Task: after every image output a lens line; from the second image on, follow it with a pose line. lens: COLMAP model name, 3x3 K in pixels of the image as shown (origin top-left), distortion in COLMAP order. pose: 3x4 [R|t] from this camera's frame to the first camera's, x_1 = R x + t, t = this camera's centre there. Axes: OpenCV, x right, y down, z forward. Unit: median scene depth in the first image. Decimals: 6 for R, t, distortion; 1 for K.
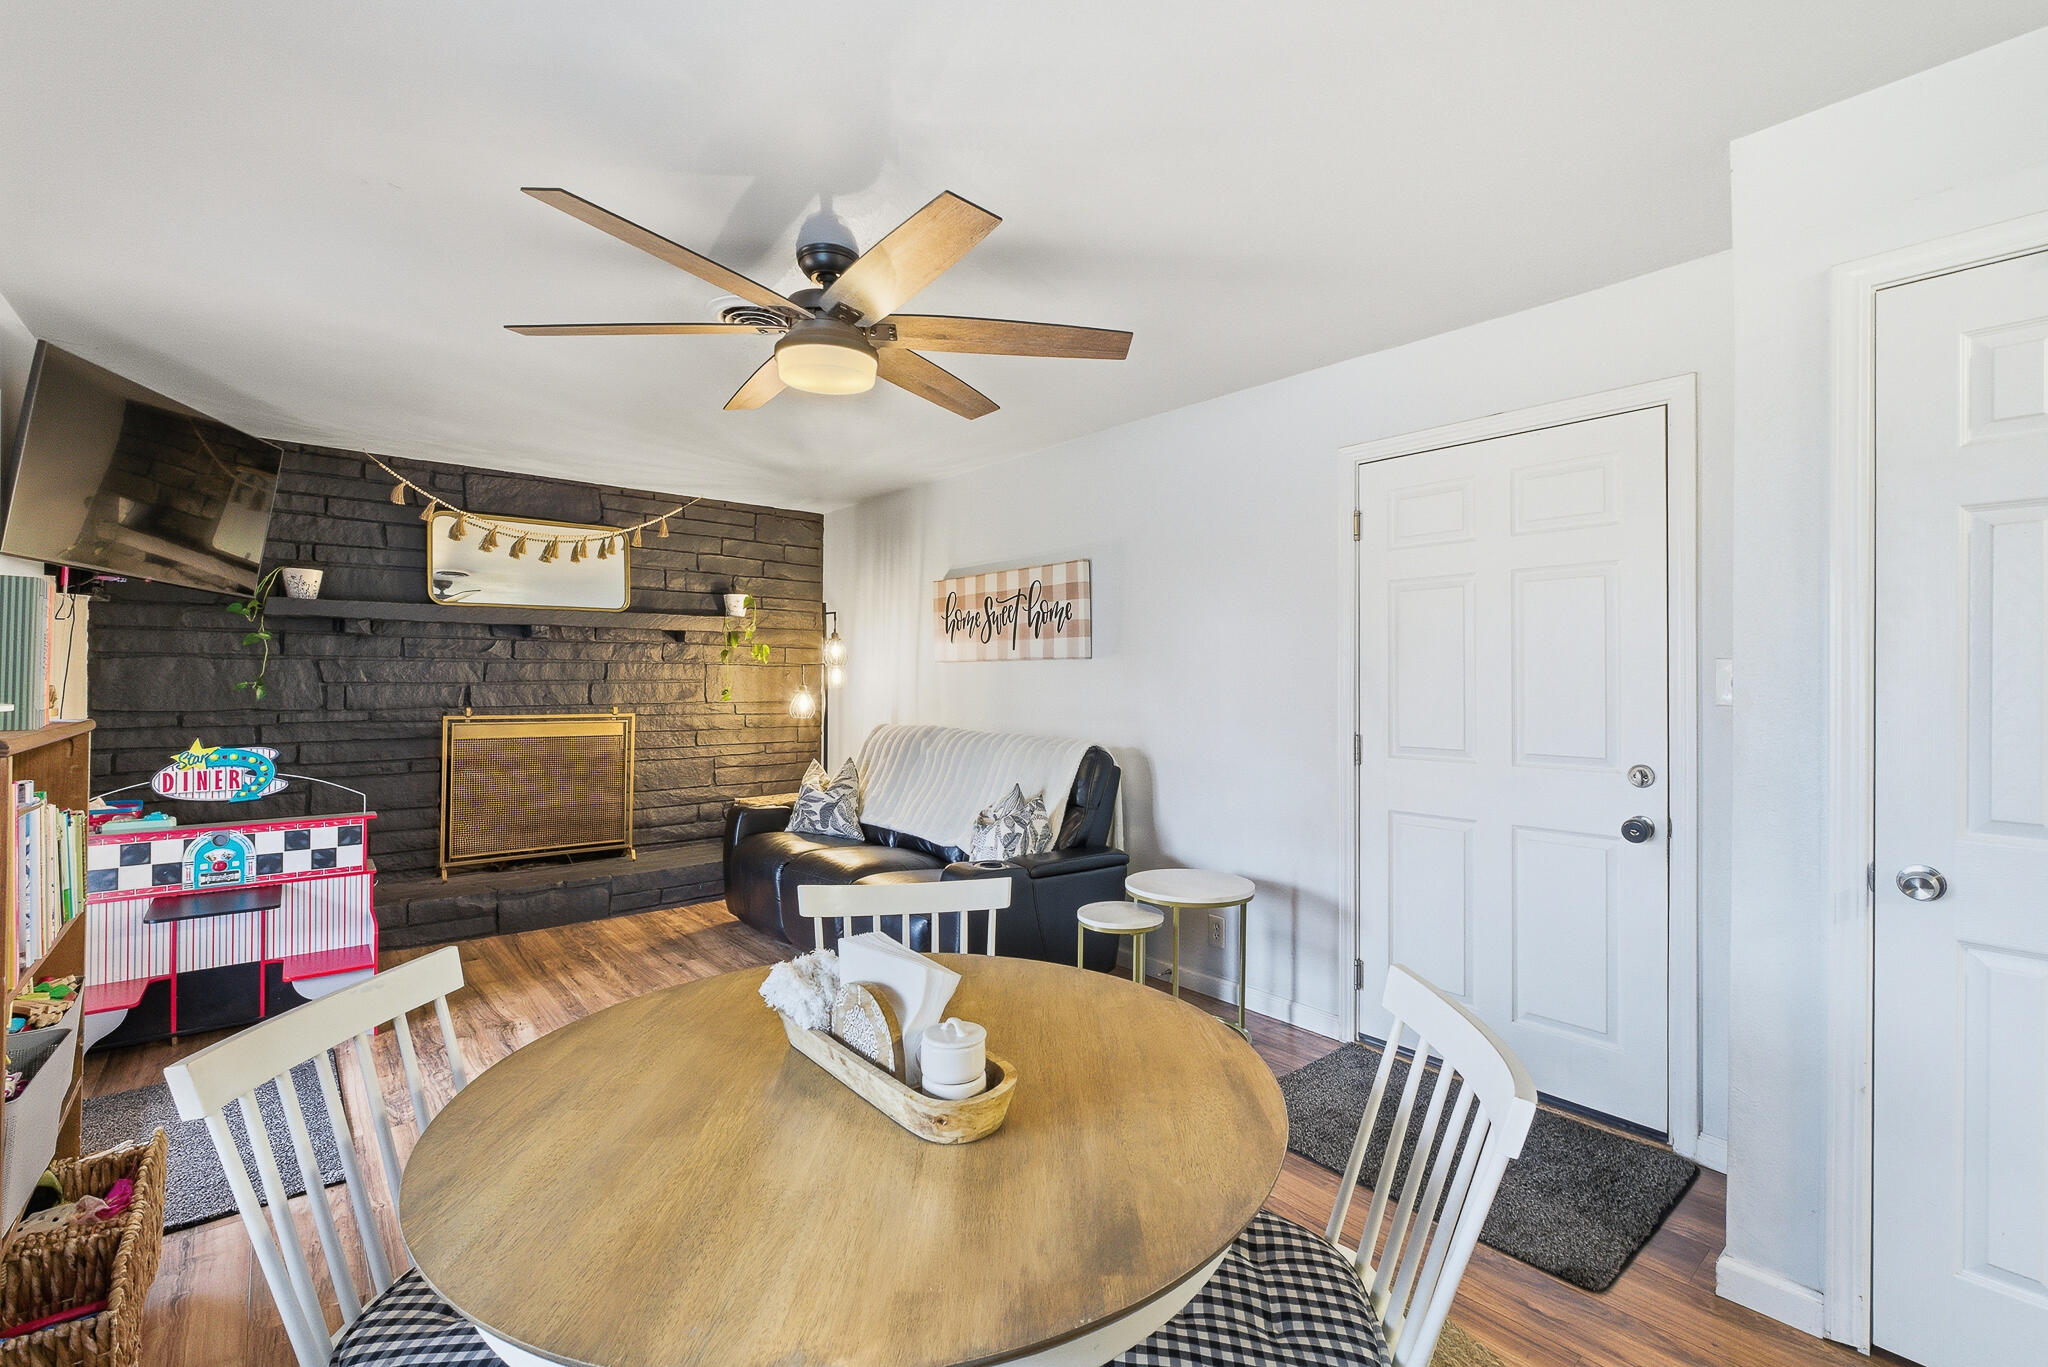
lens RADIAL K [[895.1, 0, 1033.2], [0, 895.1, 674.8], [0, 0, 1]] dist [0.014984, 0.000181]
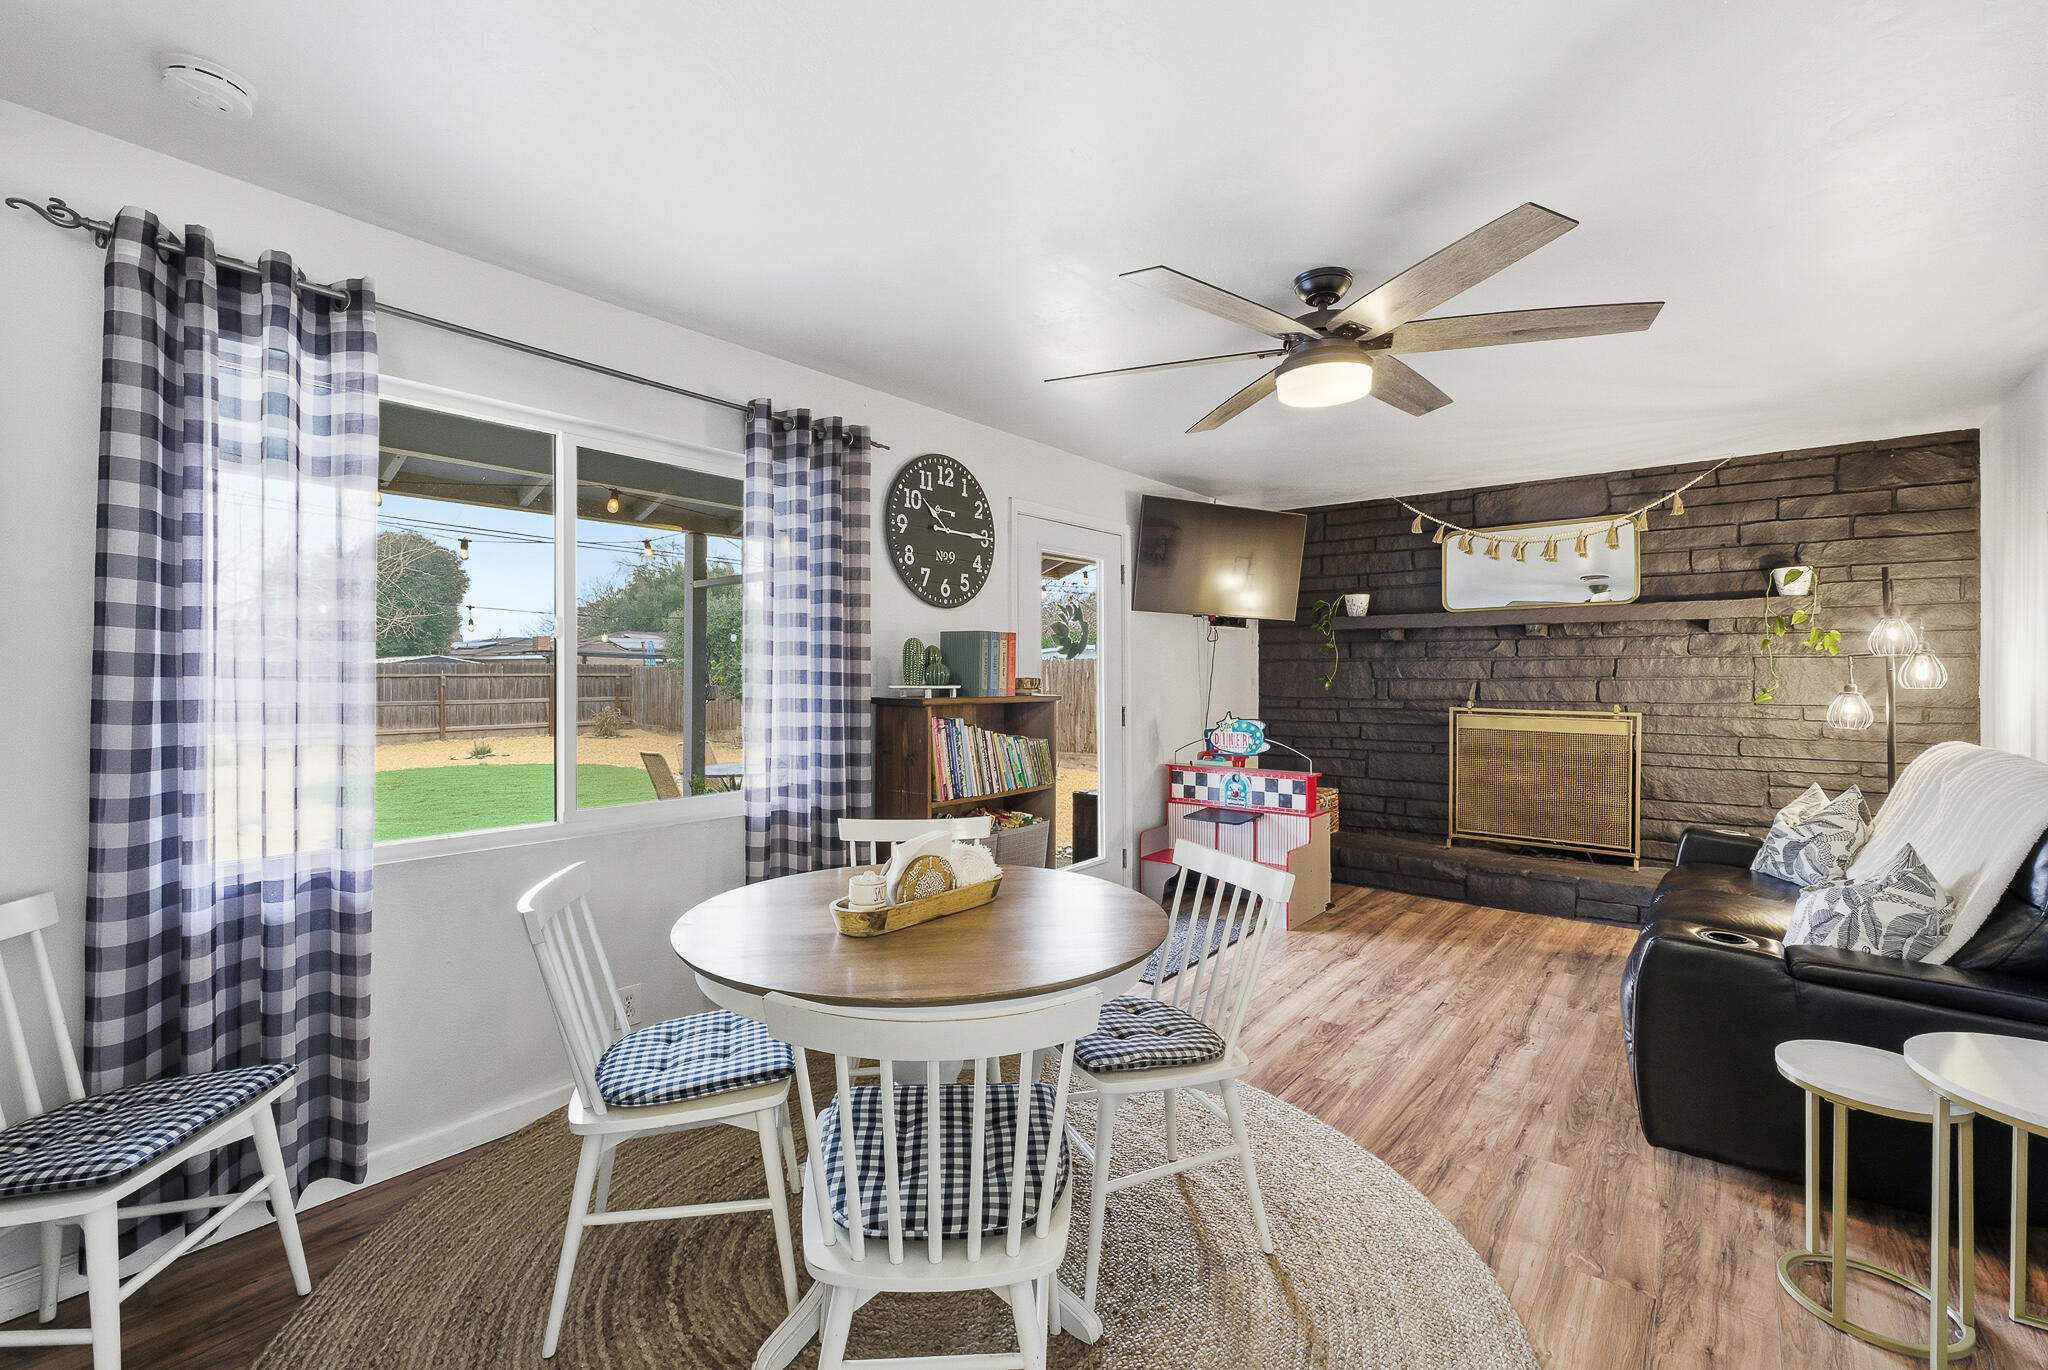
lens RADIAL K [[876.4, 0, 1006.5], [0, 876.4, 682.6], [0, 0, 1]] dist [-0.003974, -0.000173]
pose [[0.187401, 0.004453, -0.982273, 0.352885], [0.004308, 0.999976, 0.005355, 0.004850], [0.982274, -0.005235, 0.187378, 0.220720]]
